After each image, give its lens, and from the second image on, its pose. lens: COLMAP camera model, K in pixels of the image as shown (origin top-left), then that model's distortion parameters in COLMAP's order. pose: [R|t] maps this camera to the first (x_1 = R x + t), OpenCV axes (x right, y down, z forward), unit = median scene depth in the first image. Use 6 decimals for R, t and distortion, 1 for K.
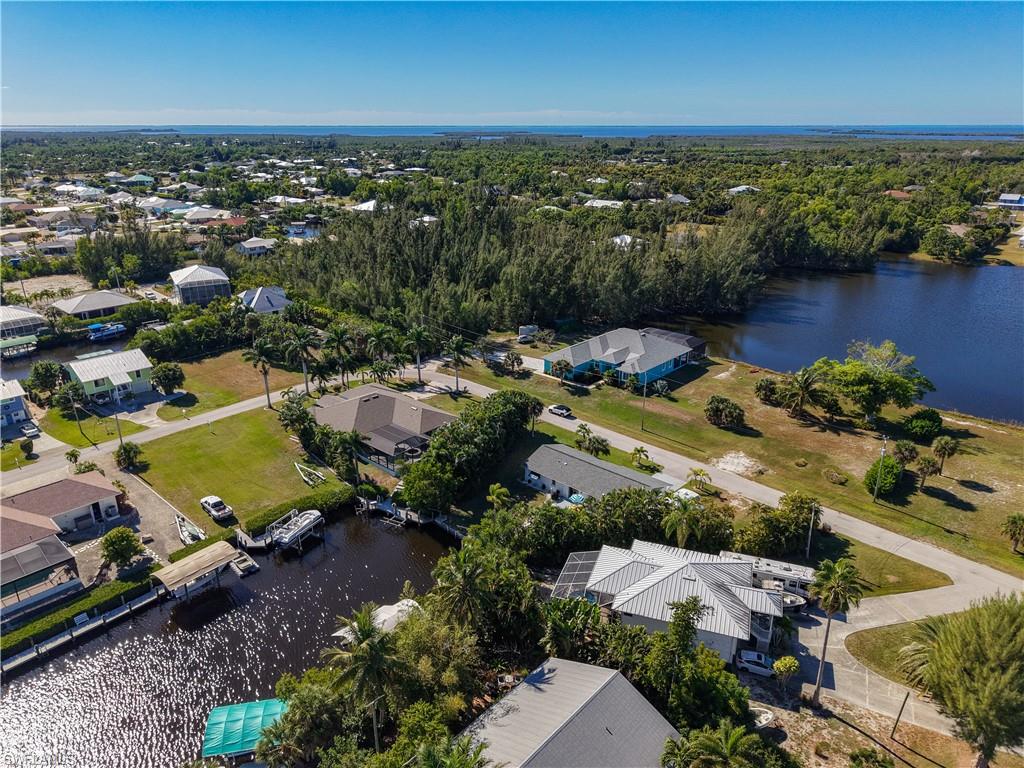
lens RADIAL K [[690.0, 0, 516.7], [0, 690.0, 385.0], [0, 0, 1]] dist [0.033653, -0.034253]
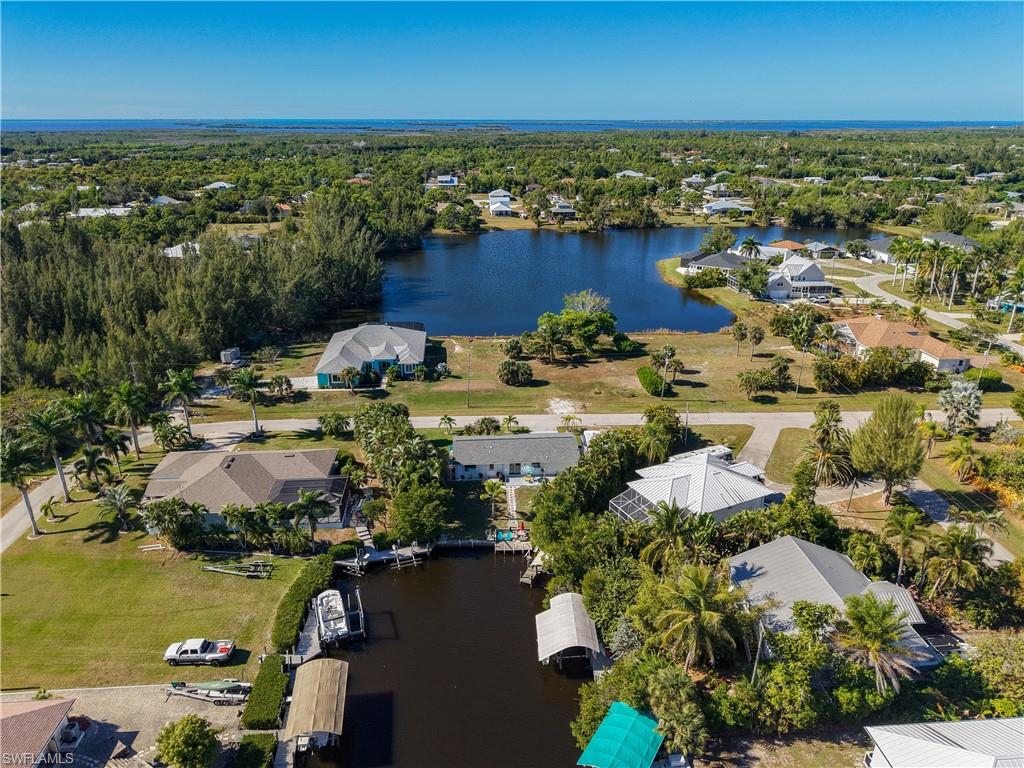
lens RADIAL K [[690.0, 0, 513.9], [0, 690.0, 386.8], [0, 0, 1]] dist [0.033653, -0.034253]
pose [[0.676080, -0.261117, 0.689009, -0.527381], [0.251205, 0.960762, 0.117614, -0.079056], [-0.692685, 0.093566, 0.715146, 0.178254]]
